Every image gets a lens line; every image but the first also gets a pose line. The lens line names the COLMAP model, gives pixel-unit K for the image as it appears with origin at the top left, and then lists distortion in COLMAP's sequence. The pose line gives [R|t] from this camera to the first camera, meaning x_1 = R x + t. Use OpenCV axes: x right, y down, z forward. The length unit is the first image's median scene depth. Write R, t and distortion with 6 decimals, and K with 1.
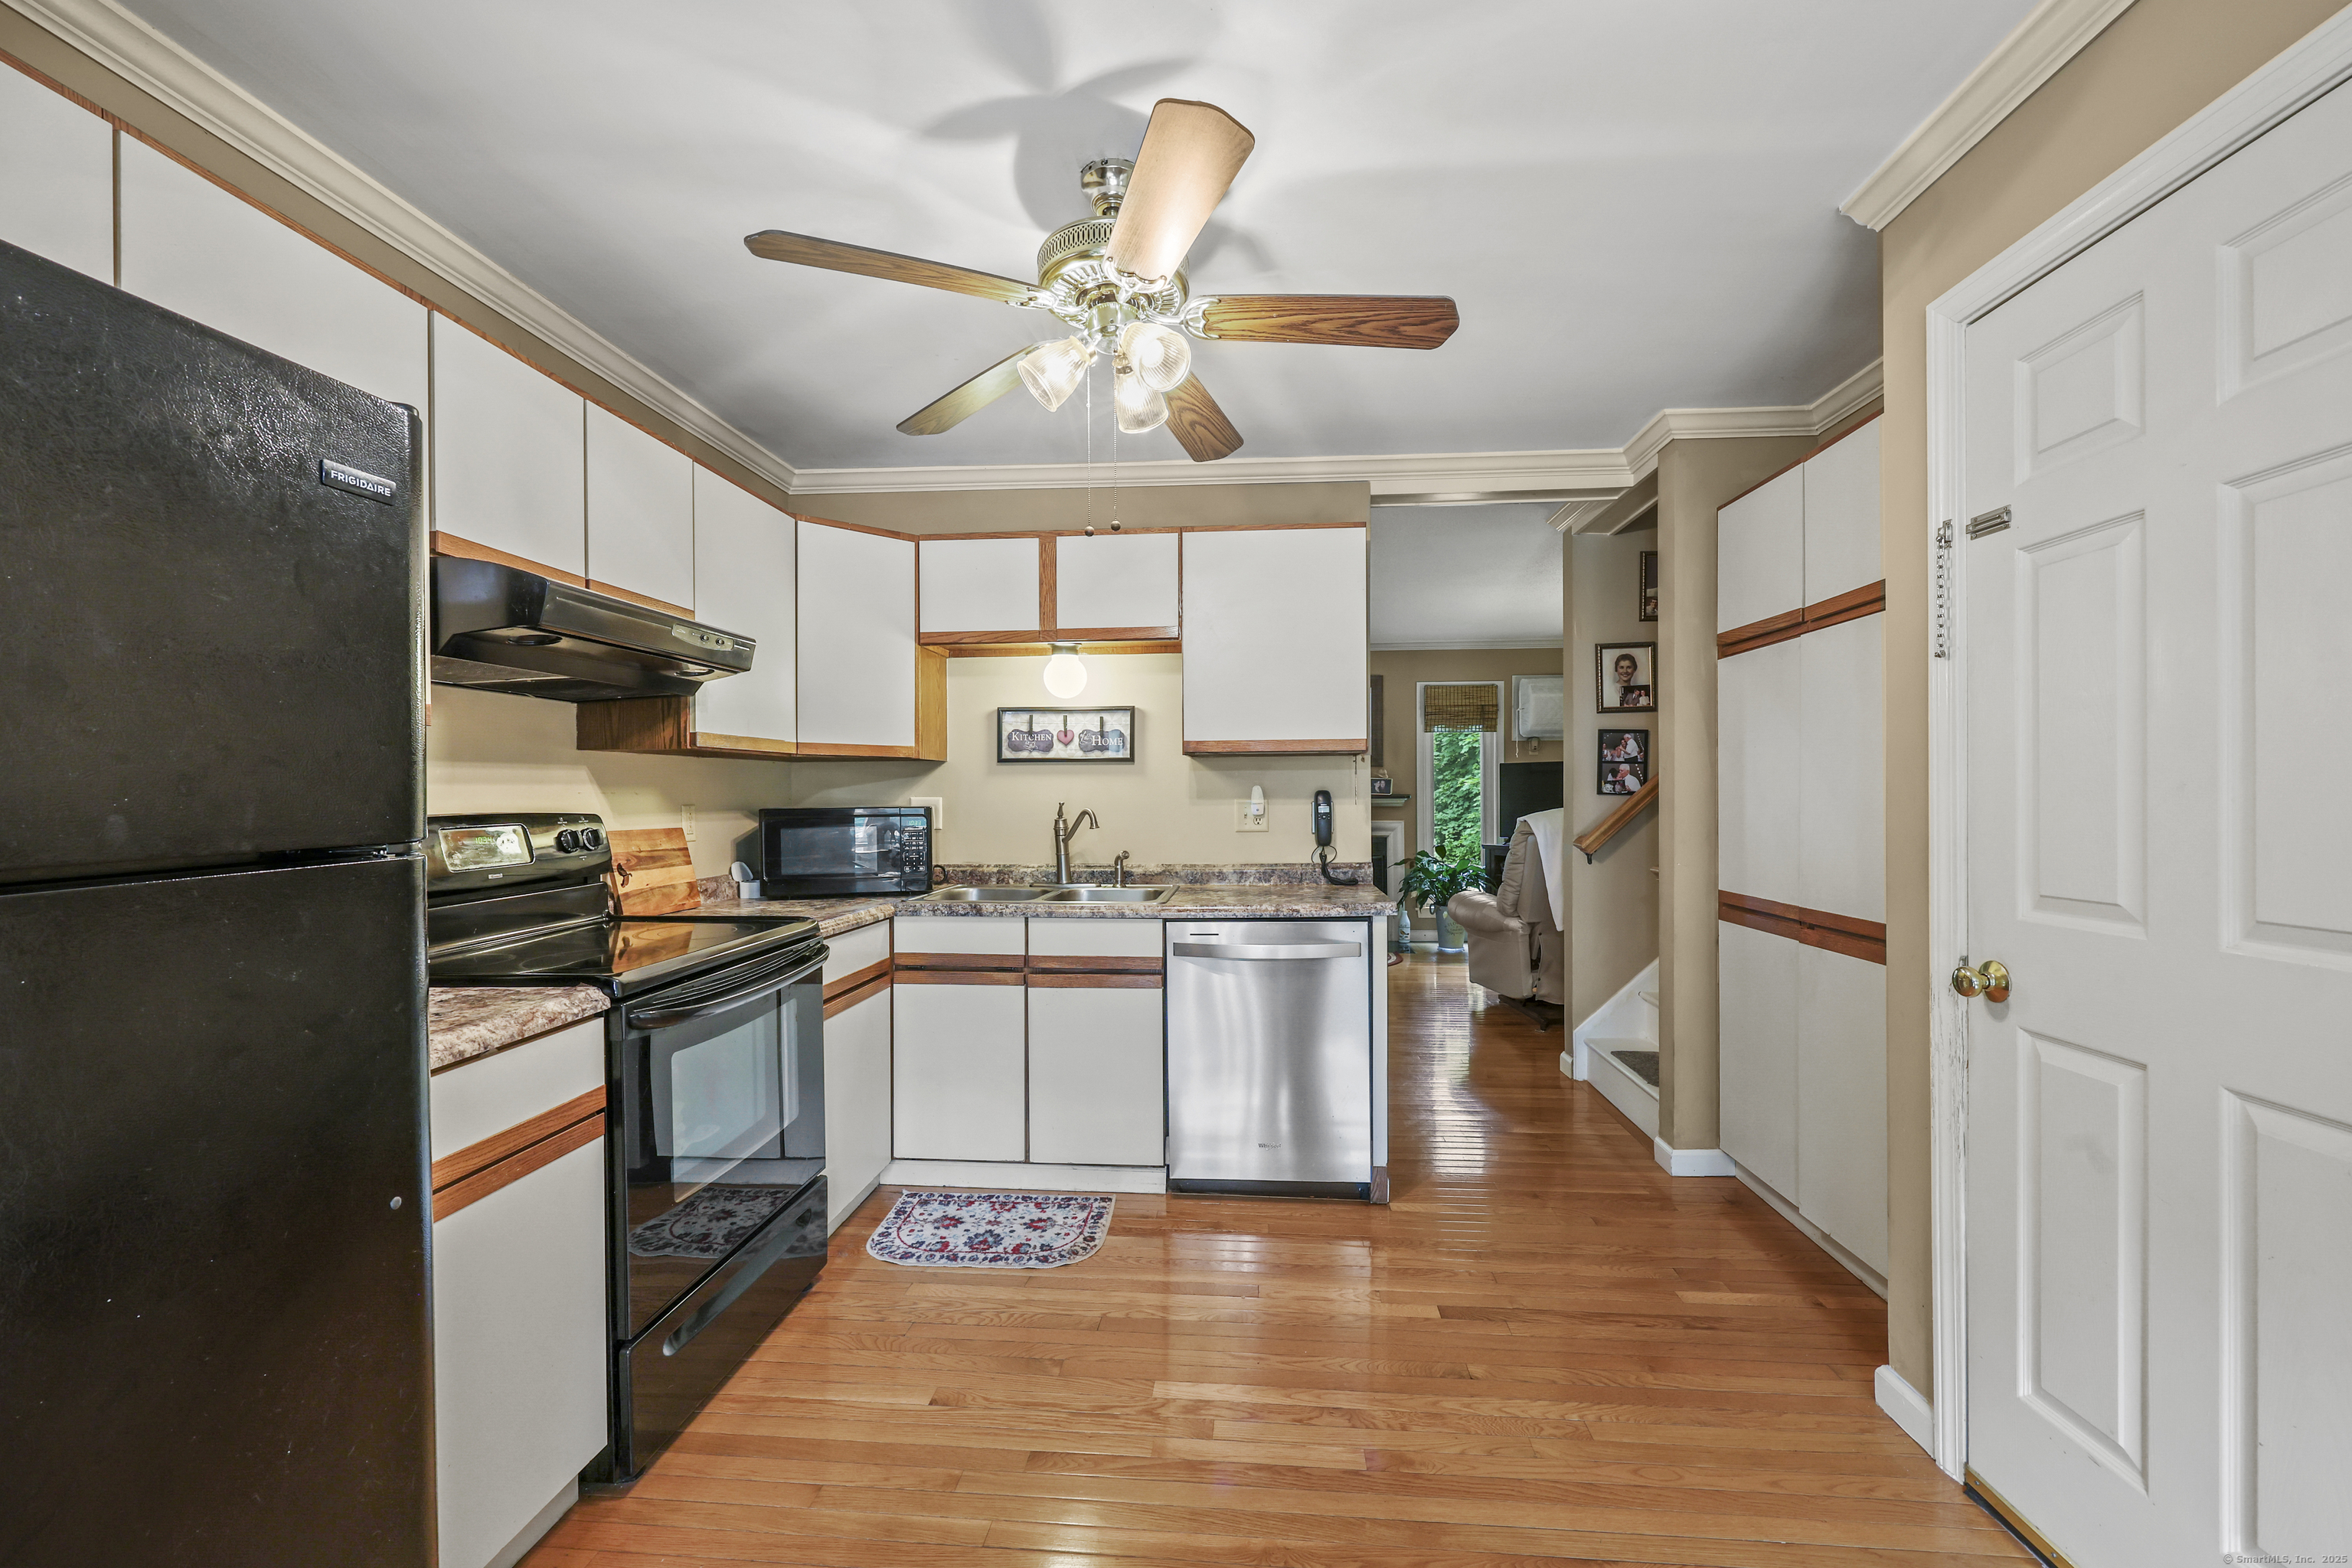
lens RADIAL K [[945.8, 0, 1162.0], [0, 945.8, 799.0], [0, 0, 1]] dist [0.001019, 0.000748]
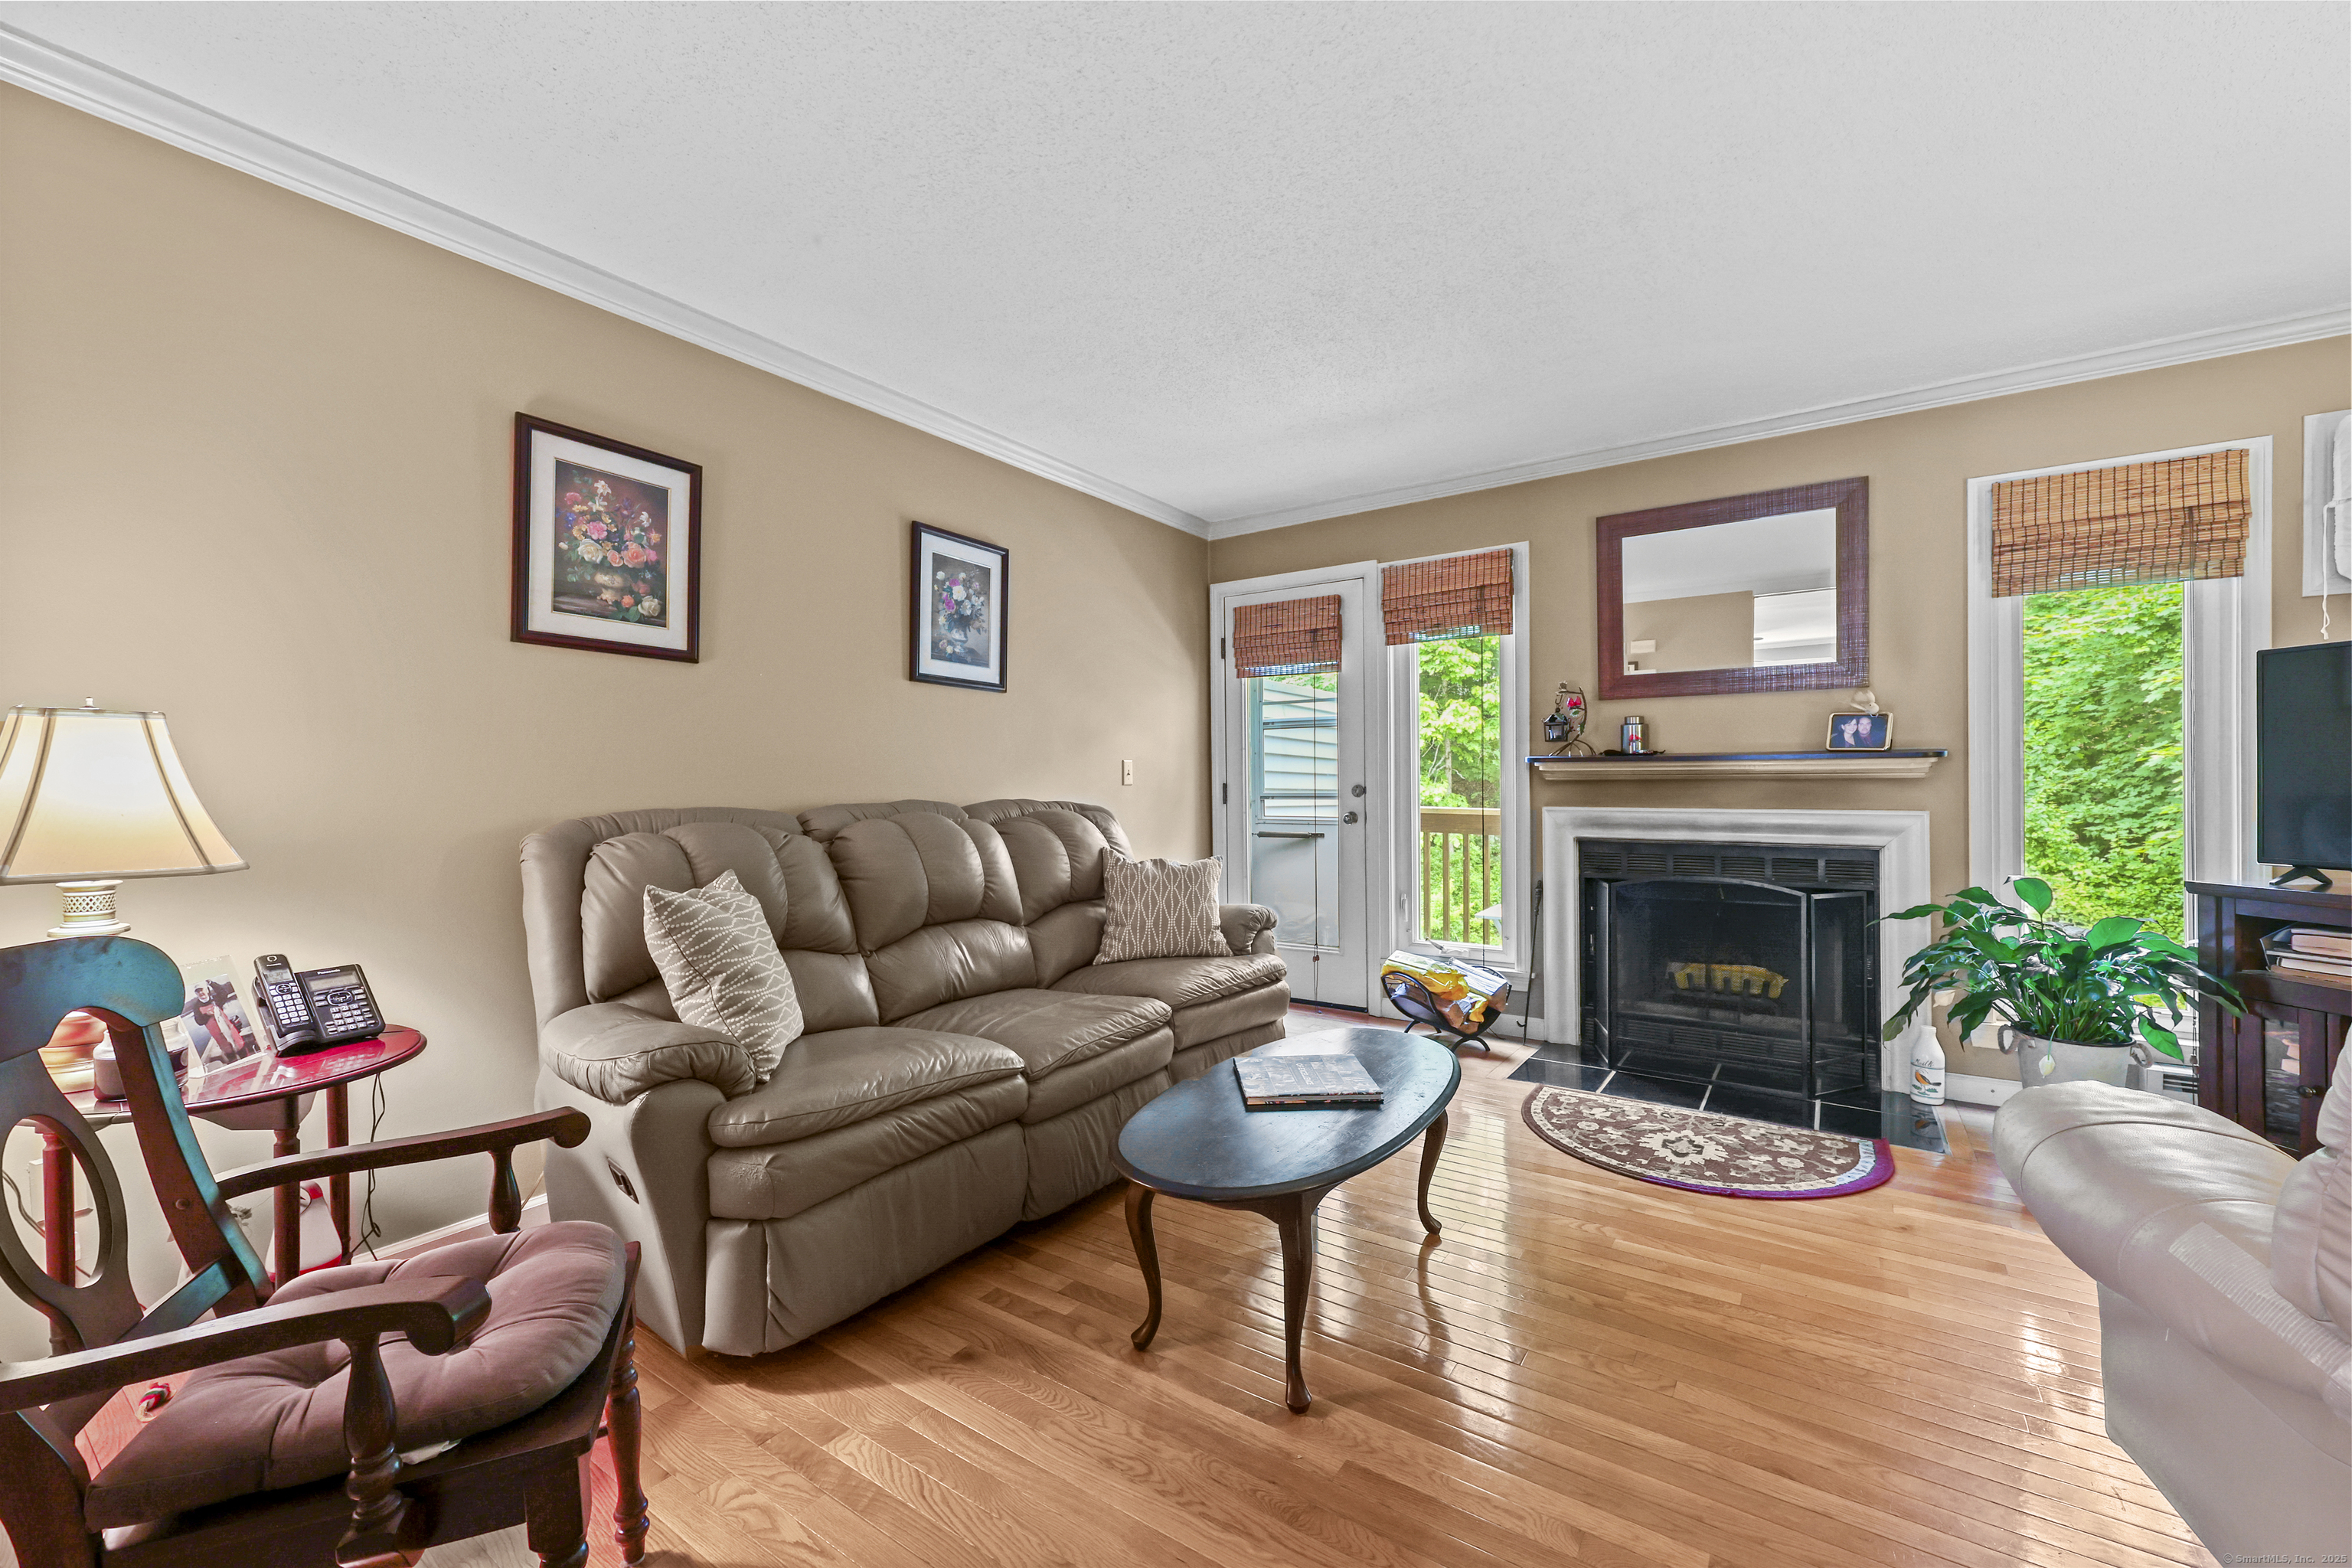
lens RADIAL K [[945.8, 0, 1161.3], [0, 945.8, 785.5], [0, 0, 1]] dist [0.001019, 0.000748]
pose [[0.876006, 0.004770, -0.482277, 0.411422], [-0.004563, 0.999988, 0.001604, 0.031165], [0.482279, 0.000796, 0.876017, 1.195355]]
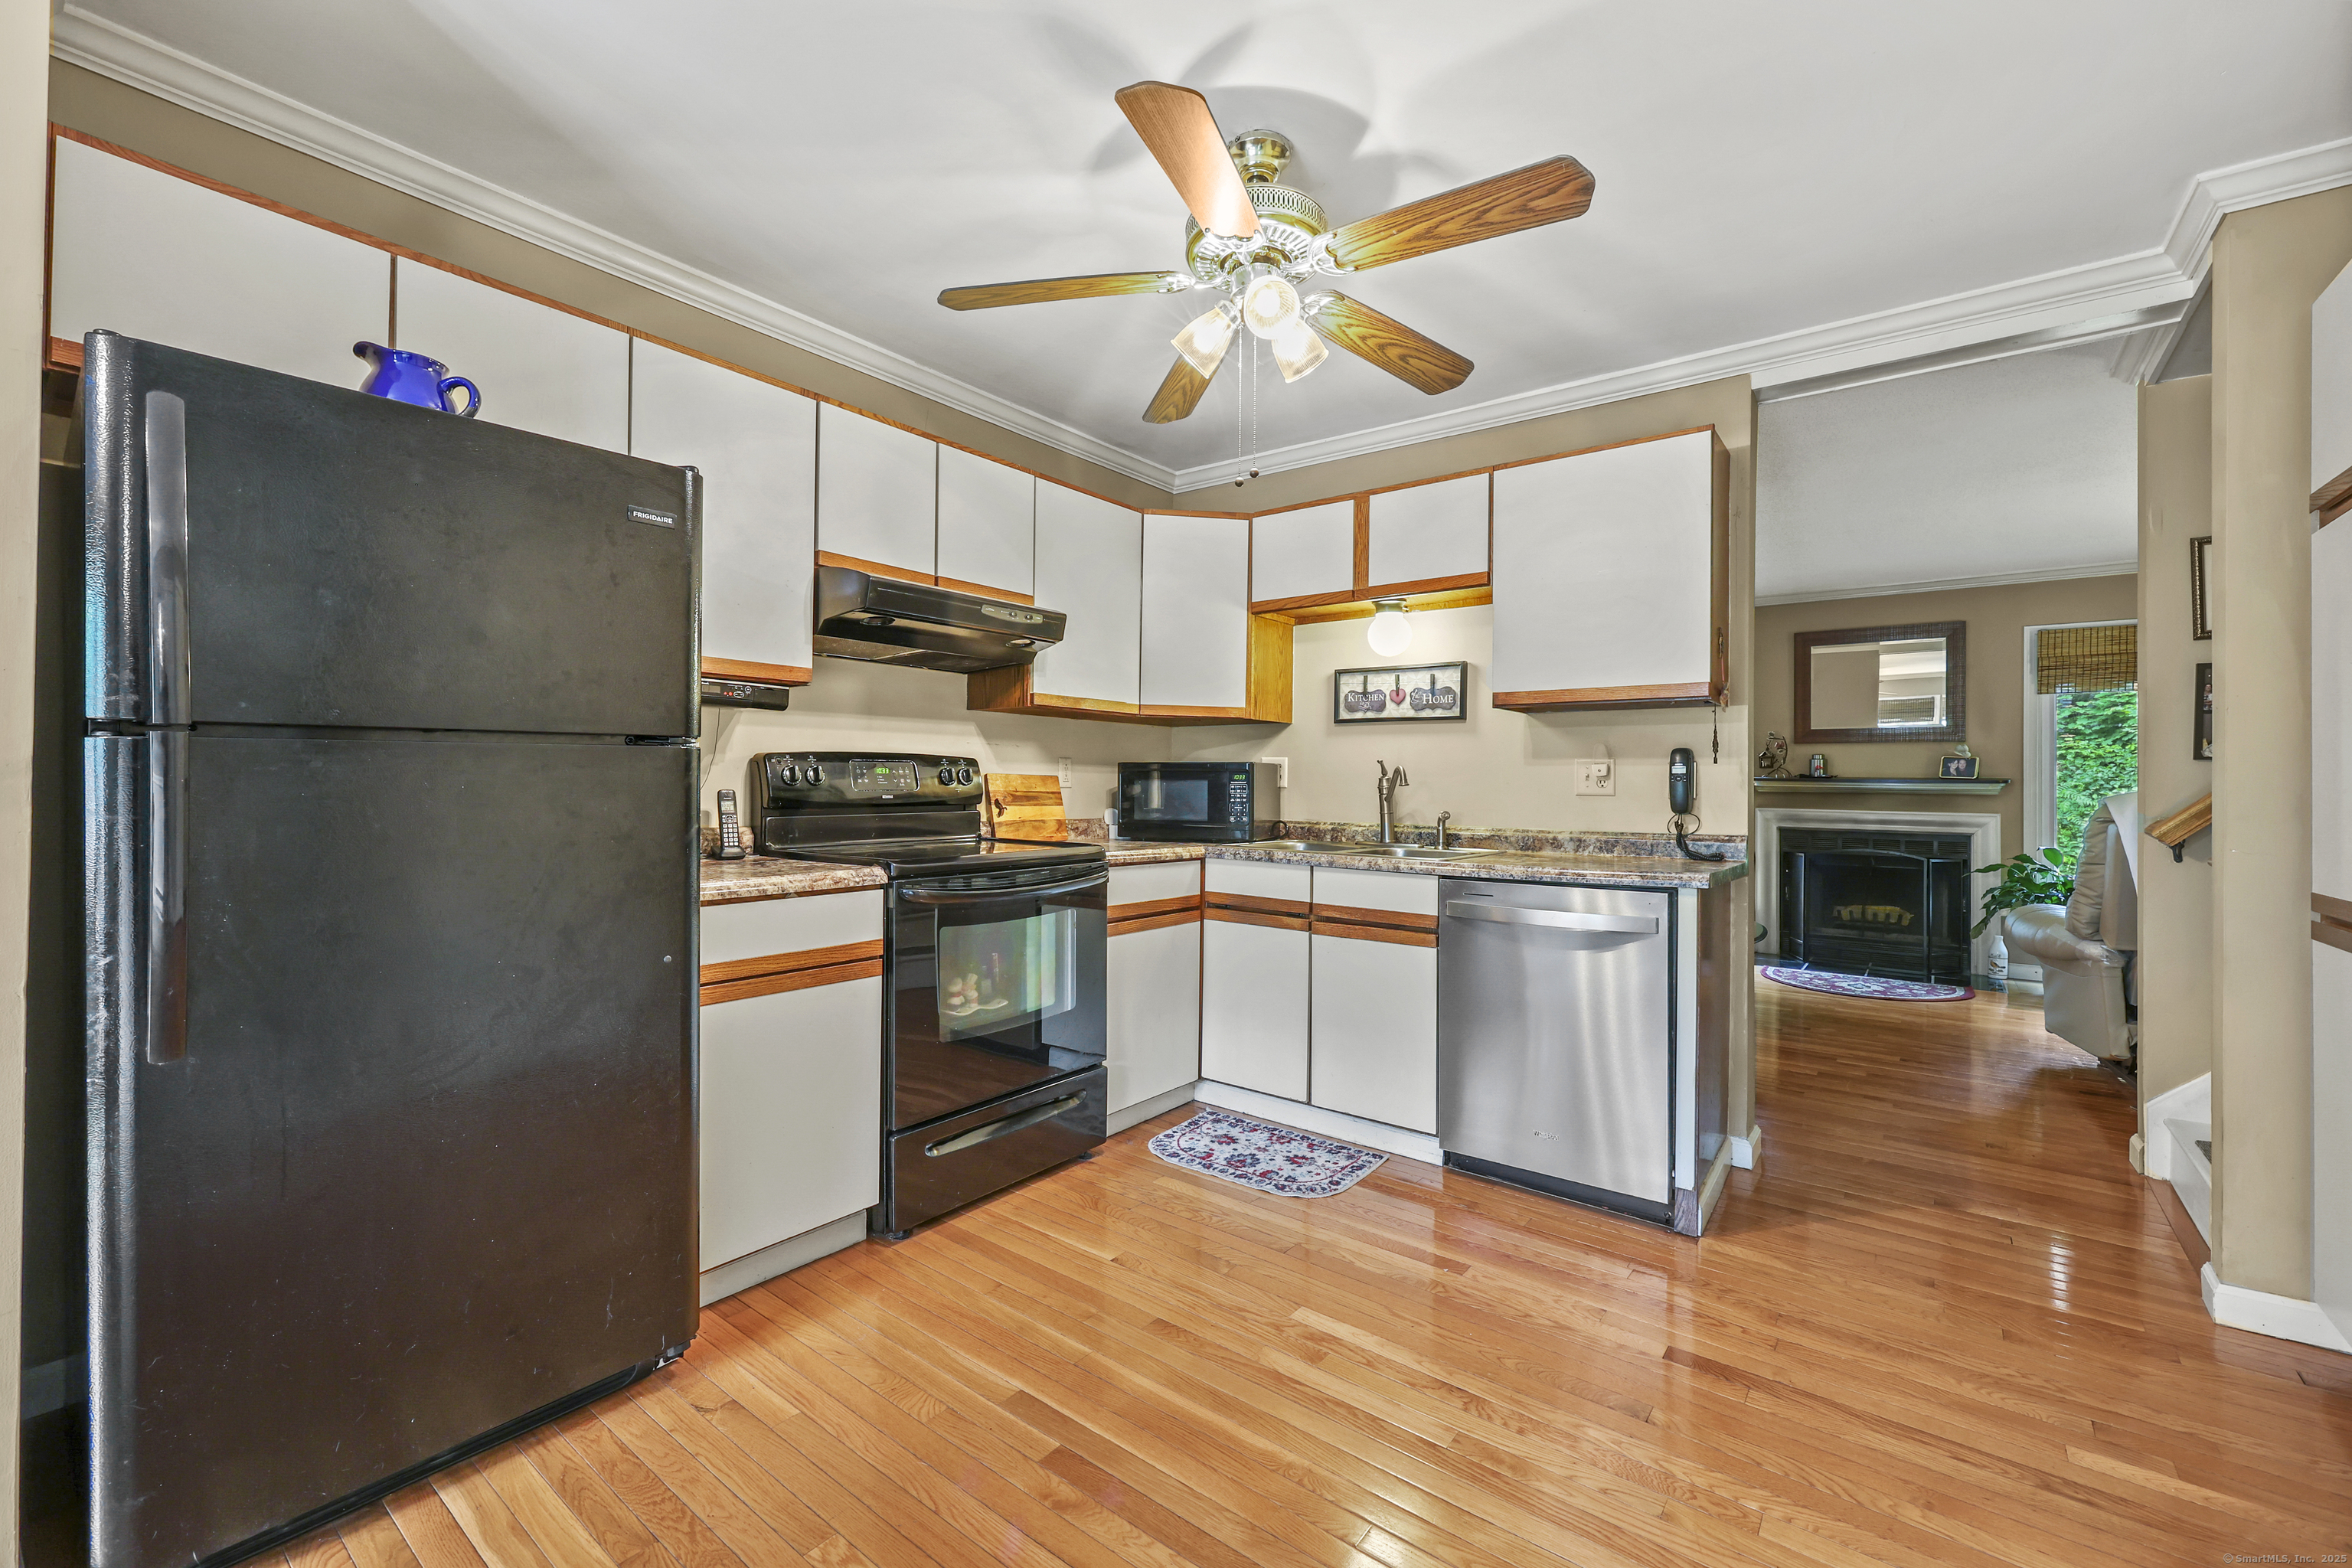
lens RADIAL K [[945.8, 0, 1168.2], [0, 945.8, 775.9], [0, 0, 1]] dist [0.001019, 0.000748]
pose [[0.839484, 0.012866, -0.543233, 0.284437], [-0.022436, 0.999688, -0.010995, 0.041080], [0.542921, 0.021418, 0.839510, 0.040117]]
